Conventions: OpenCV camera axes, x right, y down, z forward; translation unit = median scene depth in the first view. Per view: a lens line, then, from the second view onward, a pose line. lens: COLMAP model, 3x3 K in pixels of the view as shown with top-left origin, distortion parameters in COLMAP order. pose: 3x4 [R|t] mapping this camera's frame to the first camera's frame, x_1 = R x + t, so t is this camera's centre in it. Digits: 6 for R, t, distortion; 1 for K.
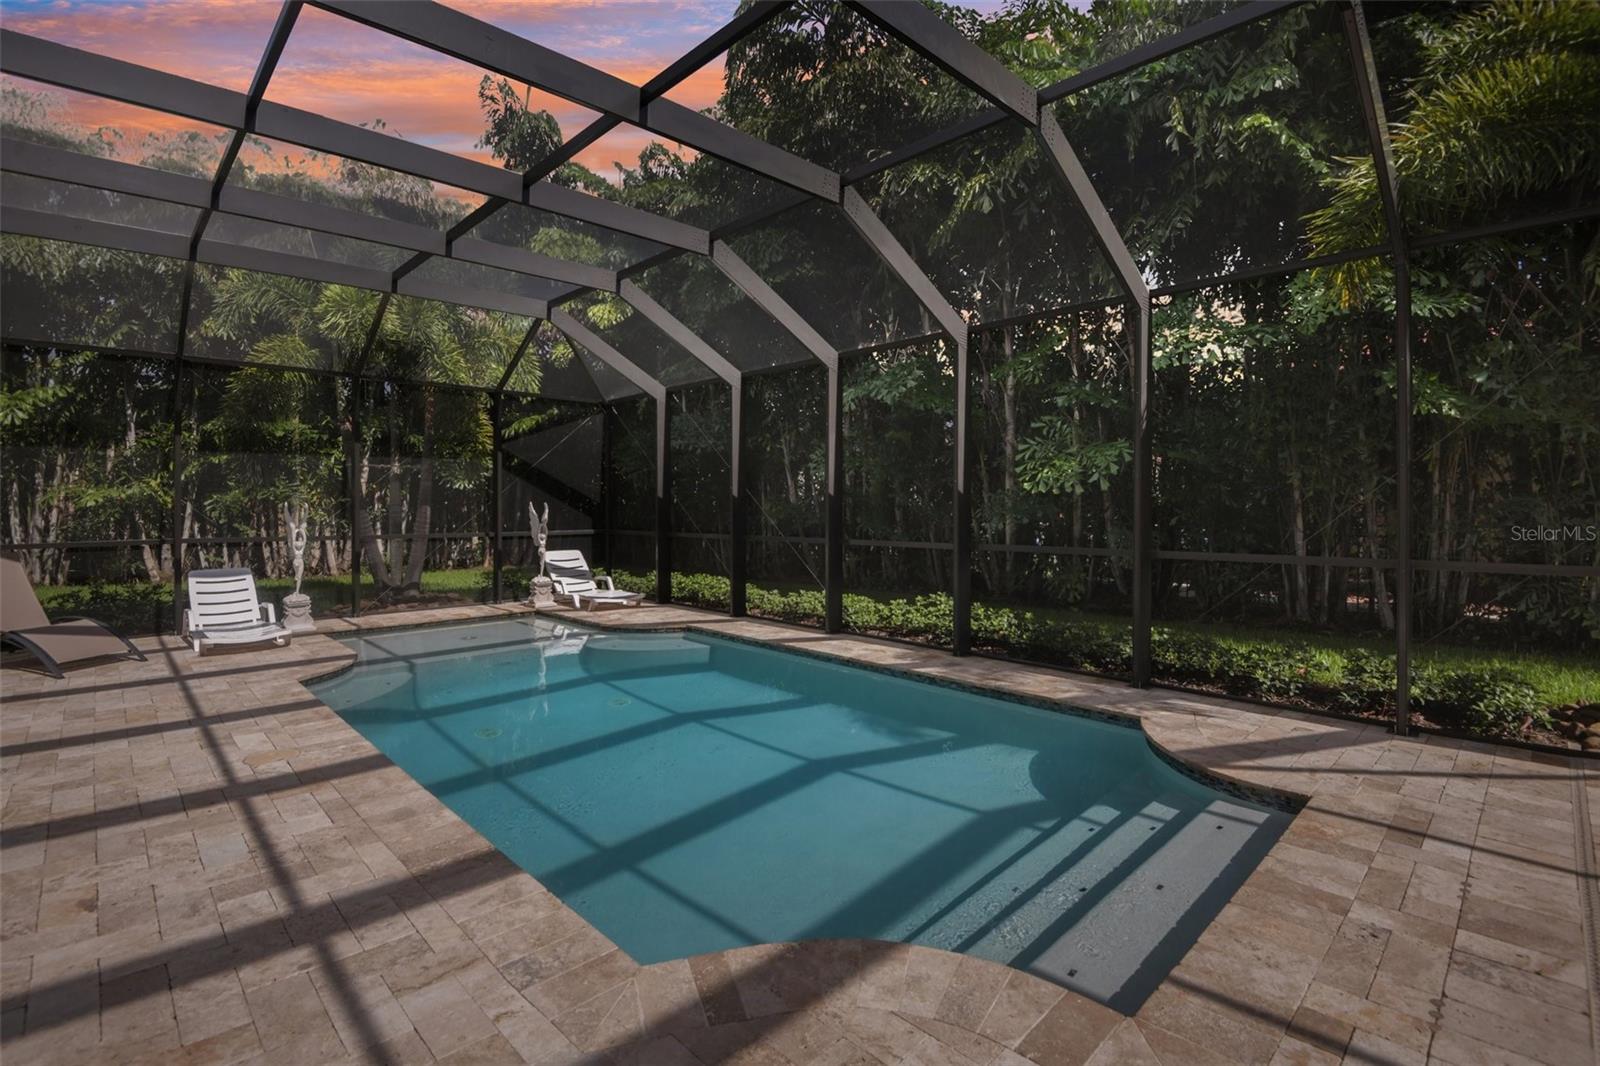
lens RADIAL K [[730.0, 0, 805.0], [0, 730.0, 530.5], [0, 0, 1]] dist [0.031858, -0.014408]
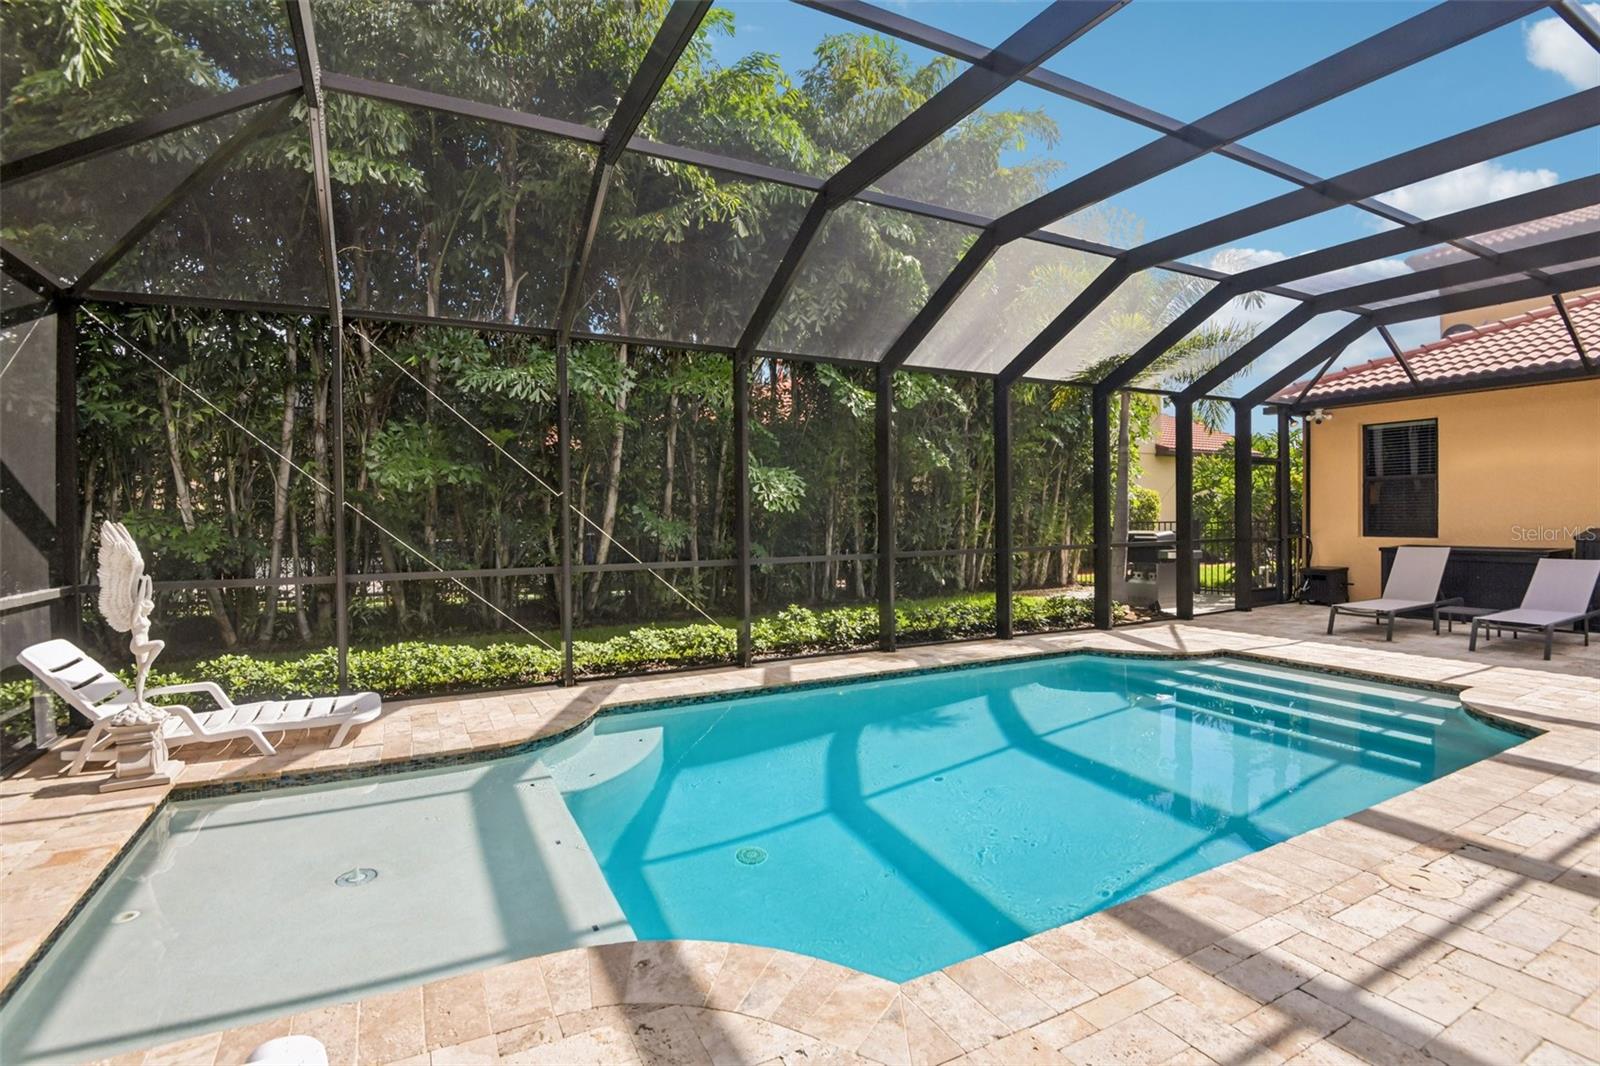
lens RADIAL K [[730.0, 0, 805.0], [0, 730.0, 530.5], [0, 0, 1]] dist [0.031858, -0.014408]
pose [[0.238670, -0.012594, 0.971019, -1.637935], [0.035840, 0.999349, 0.004152, -0.054932], [-0.970439, 0.033811, 0.238966, 1.473942]]
